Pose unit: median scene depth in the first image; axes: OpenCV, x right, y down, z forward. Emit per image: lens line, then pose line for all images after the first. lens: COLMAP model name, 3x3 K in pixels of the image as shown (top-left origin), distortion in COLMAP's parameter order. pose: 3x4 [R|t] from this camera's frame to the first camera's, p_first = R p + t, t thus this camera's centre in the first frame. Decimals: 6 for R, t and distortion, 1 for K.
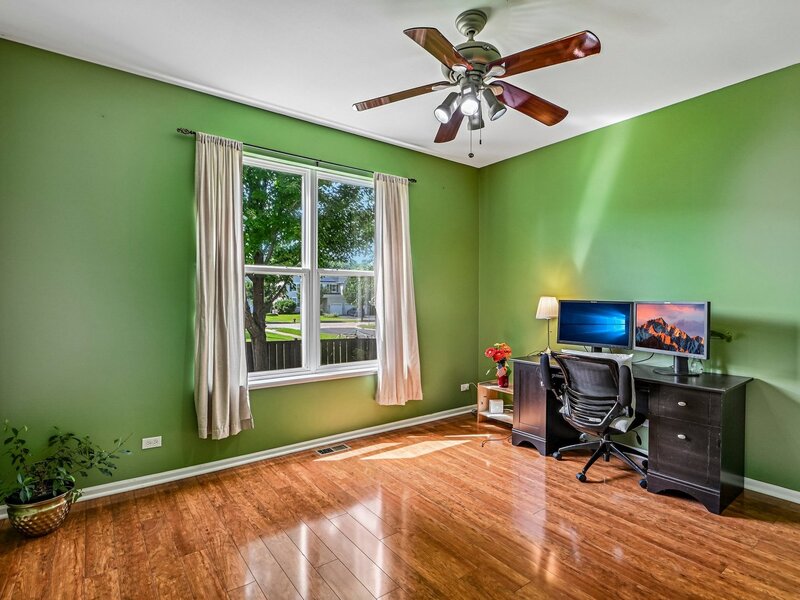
lens RADIAL K [[410.3, 0, 397.1], [0, 410.3, 299.7], [0, 0, 1]] dist [0.003436, -0.006626]
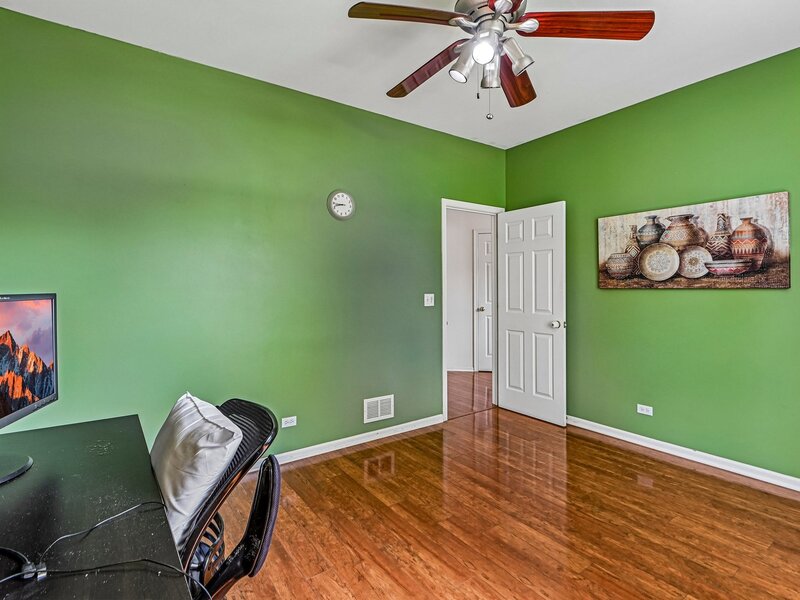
lens RADIAL K [[410.3, 0, 401.8], [0, 410.3, 297.2], [0, 0, 1]] dist [0.003436, -0.006626]
pose [[-0.999959, -0.002477, 0.008747, 0.378340], [-0.002272, 0.999726, 0.023298, -0.000684], [-0.008802, 0.023277, -0.999690, 1.961807]]
